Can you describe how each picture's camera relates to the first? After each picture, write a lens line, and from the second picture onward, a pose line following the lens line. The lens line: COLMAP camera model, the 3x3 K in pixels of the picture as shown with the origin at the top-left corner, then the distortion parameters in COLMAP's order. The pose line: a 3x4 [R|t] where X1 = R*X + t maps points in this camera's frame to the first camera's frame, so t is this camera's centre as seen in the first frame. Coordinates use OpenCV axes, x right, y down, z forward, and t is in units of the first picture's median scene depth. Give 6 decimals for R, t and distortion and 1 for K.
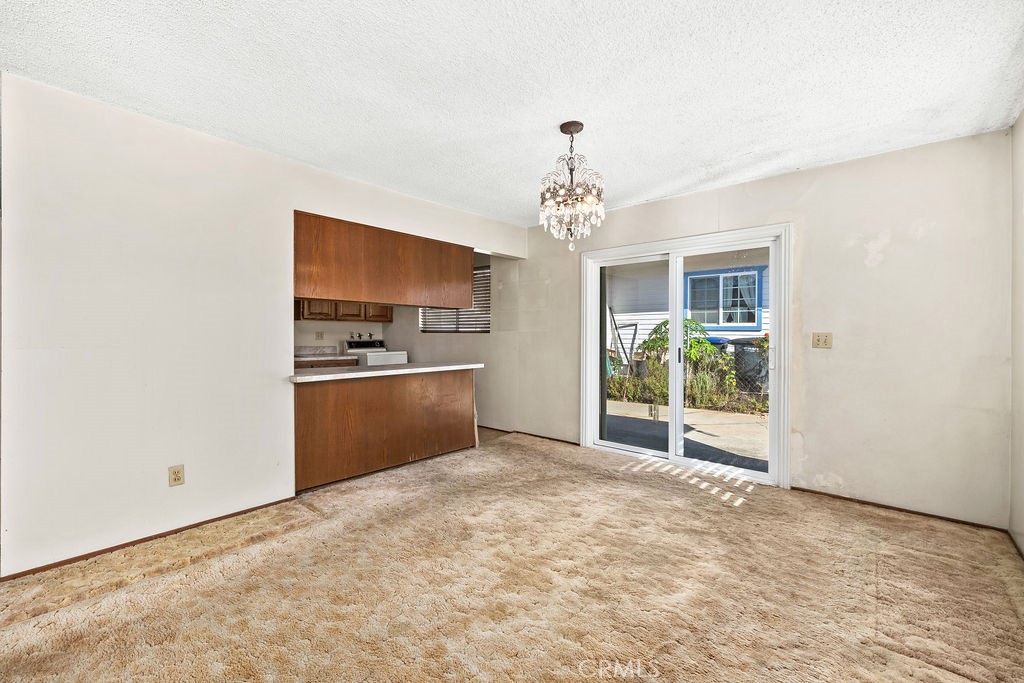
lens RADIAL K [[428.4, 0, 514.6], [0, 428.4, 337.4], [0, 0, 1]] dist [-0.001305, -0.000254]
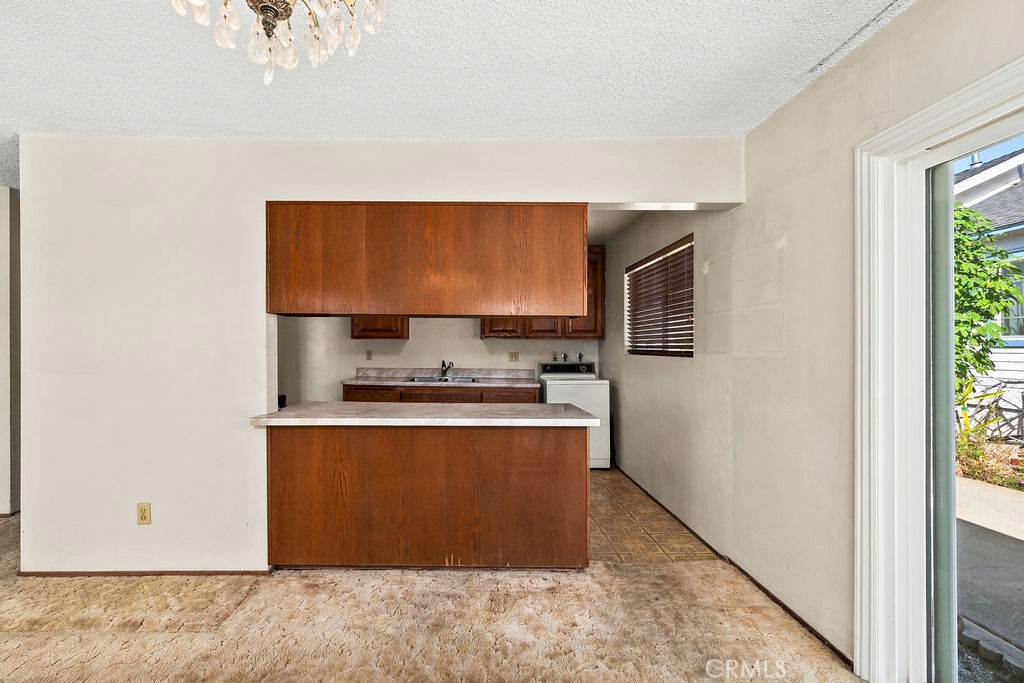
lens RADIAL K [[453.9, 0, 481.4], [0, 453.9, 347.7], [0, 0, 1]] dist [-0.000145, -0.000055]
pose [[0.656406, -0.000630, -0.754408, 0.291464], [-0.007902, 0.999939, -0.007711, -0.023499], [0.754367, 0.011023, 0.656361, 0.608696]]
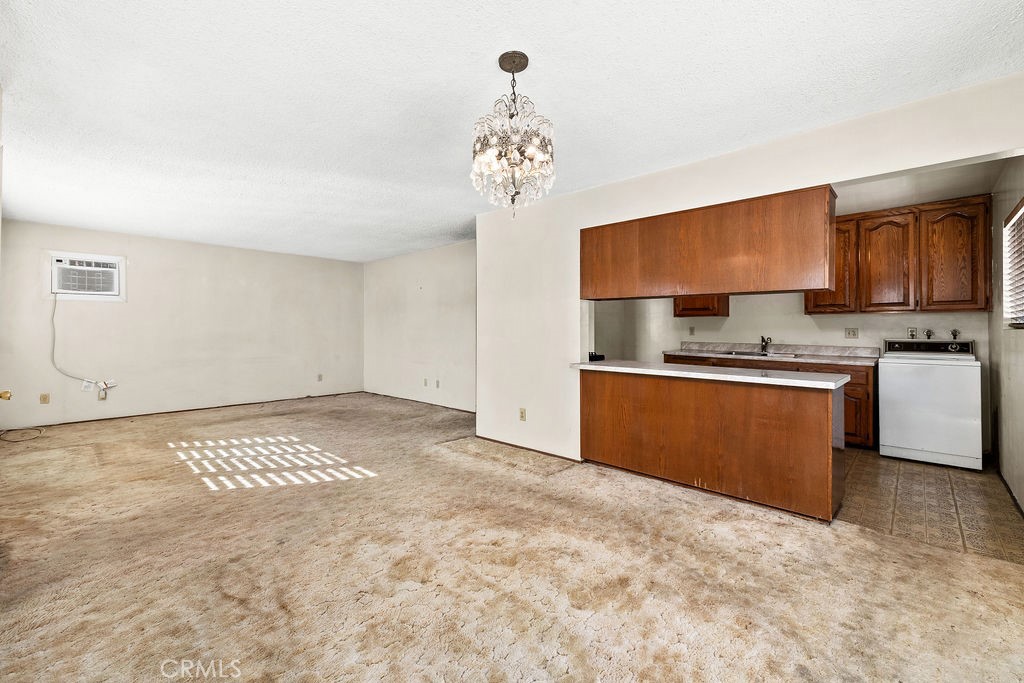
lens RADIAL K [[435.7, 0, 502.9], [0, 435.7, 328.4], [0, 0, 1]] dist [-0.001684, -0.000044]
pose [[-0.056440, -0.002975, -0.998402, 0.612381], [-0.012357, 0.999921, -0.002281, -0.004507], [0.998330, 0.012209, -0.056472, 0.685061]]
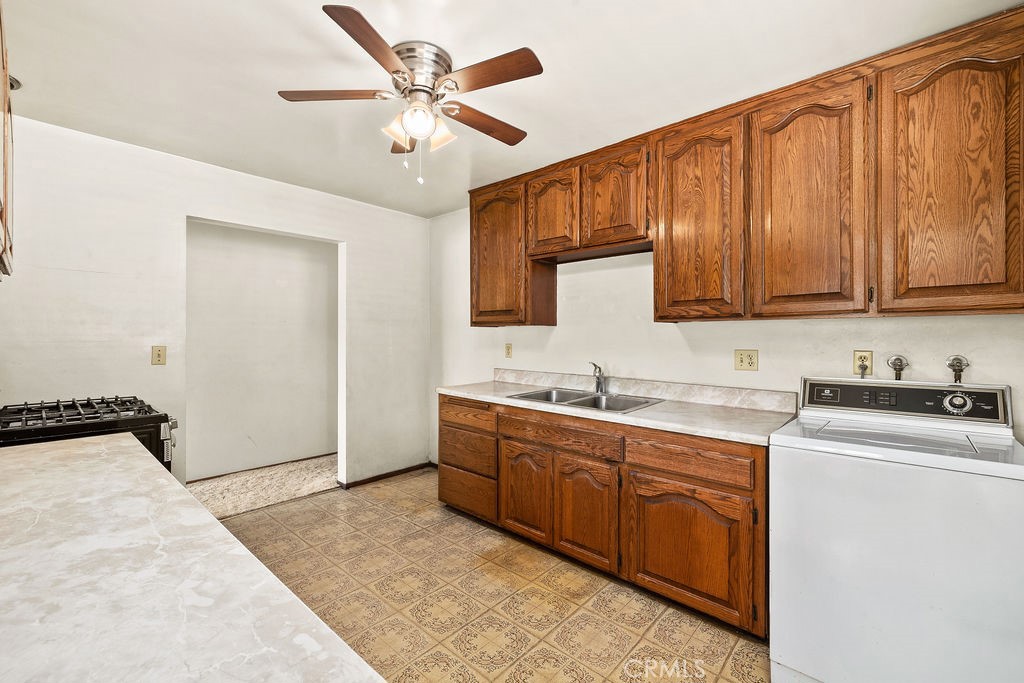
lens RADIAL K [[428.4, 0, 514.6], [0, 428.4, 337.4], [0, 0, 1]] dist [-0.001305, -0.000254]
pose [[-0.019299, 0.000554, -0.999814, -0.122654], [-0.011817, 0.999930, 0.000782, -0.035537], [0.999744, 0.011830, -0.019291, 1.333667]]
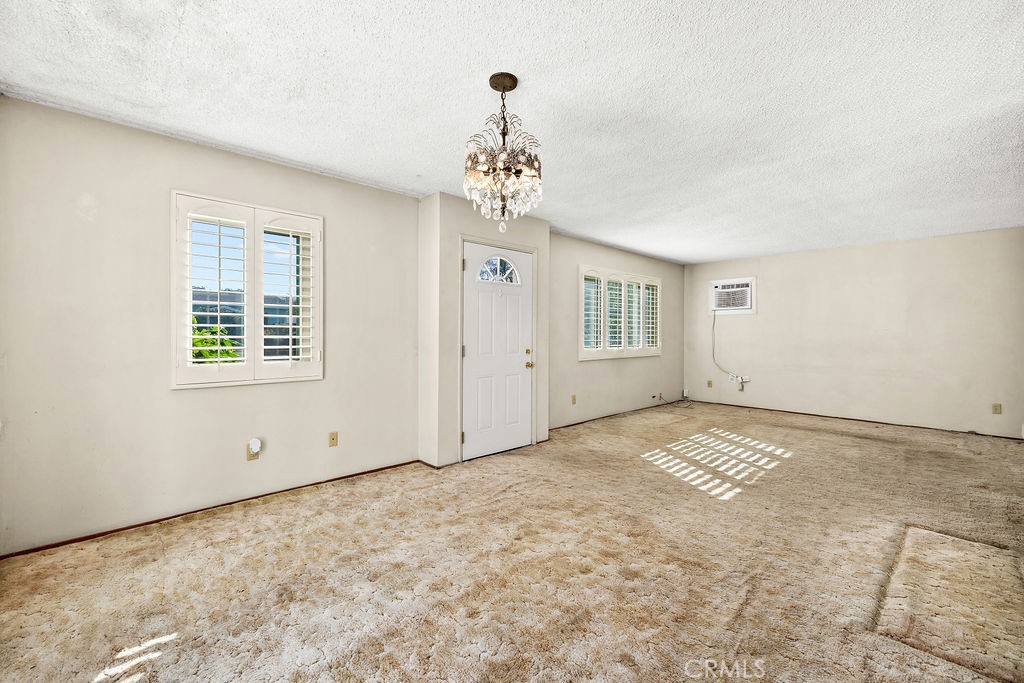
lens RADIAL K [[428.4, 0, 514.6], [0, 428.4, 337.4], [0, 0, 1]] dist [-0.001305, -0.000254]
pose [[-0.995528, -0.005046, 0.094333, 0.019931], [-0.003520, 0.999860, 0.016336, -0.007878], [-0.094402, 0.015931, -0.995407, 1.202834]]
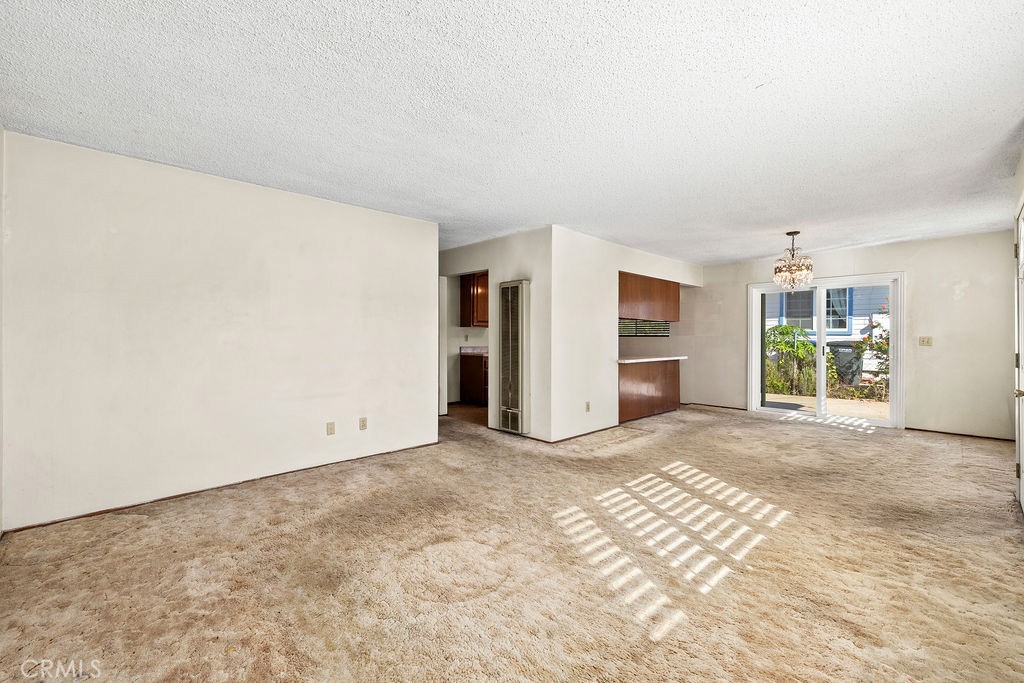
lens RADIAL K [[428.4, 0, 514.6], [0, 428.4, 337.4], [0, 0, 1]] dist [-0.001305, -0.000254]
pose [[0.995582, 0.000460, -0.093896, -0.638304], [-0.001318, 0.999958, -0.009080, 0.008137], [0.093888, 0.009163, 0.995541, -0.722661]]
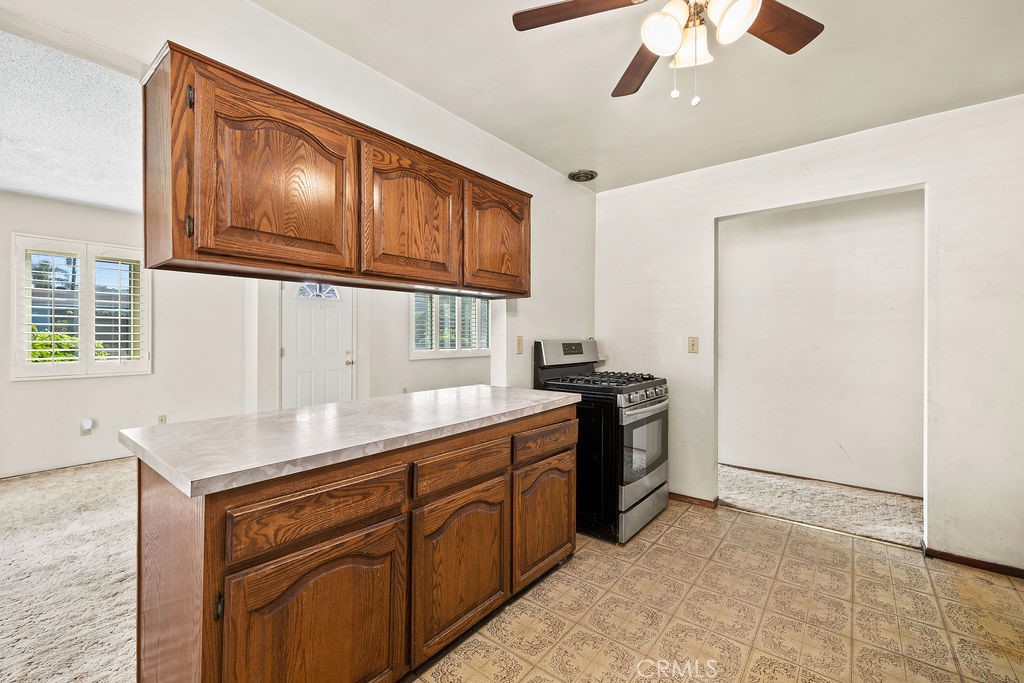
lens RADIAL K [[428.4, 0, 514.6], [0, 428.4, 337.4], [0, 0, 1]] dist [-0.001305, -0.000254]
pose [[-0.999053, -0.005526, -0.043152, -0.419816], [-0.006002, 0.999922, 0.010911, -0.021944], [0.043088, 0.011160, -0.999009, 1.544776]]
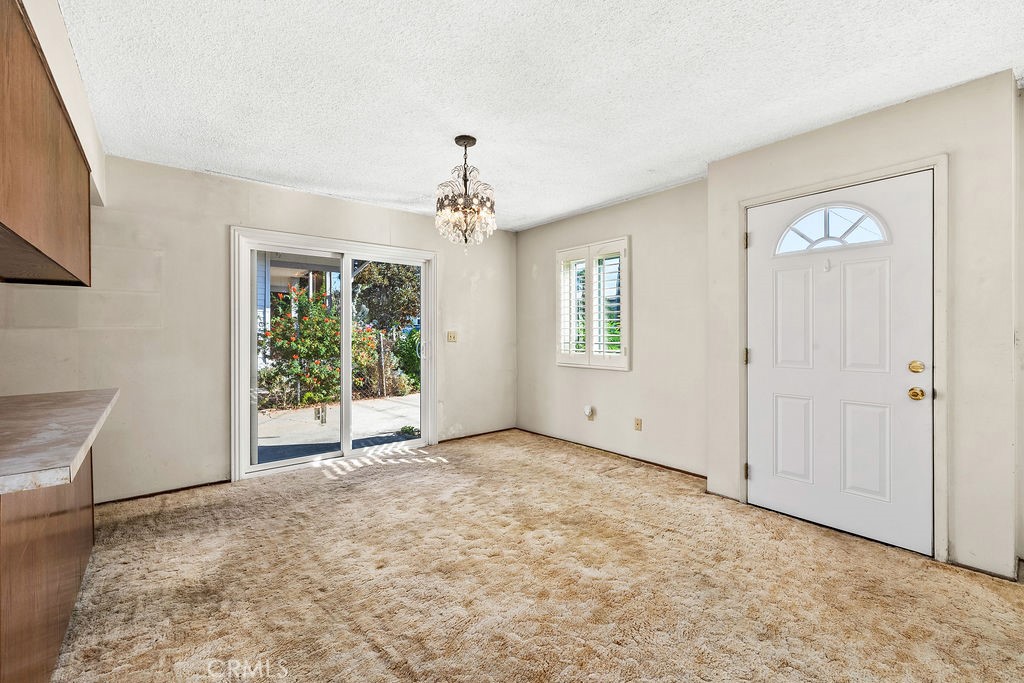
lens RADIAL K [[428.0, 0, 499.7], [0, 428.0, 336.9], [0, 0, 1]] dist [0.000889, 0.000032]
pose [[0.179950, -0.012480, 0.983597, -0.604303], [0.011430, 0.999879, 0.010596, -0.005488], [-0.983609, 0.009336, 0.180071, 0.478821]]
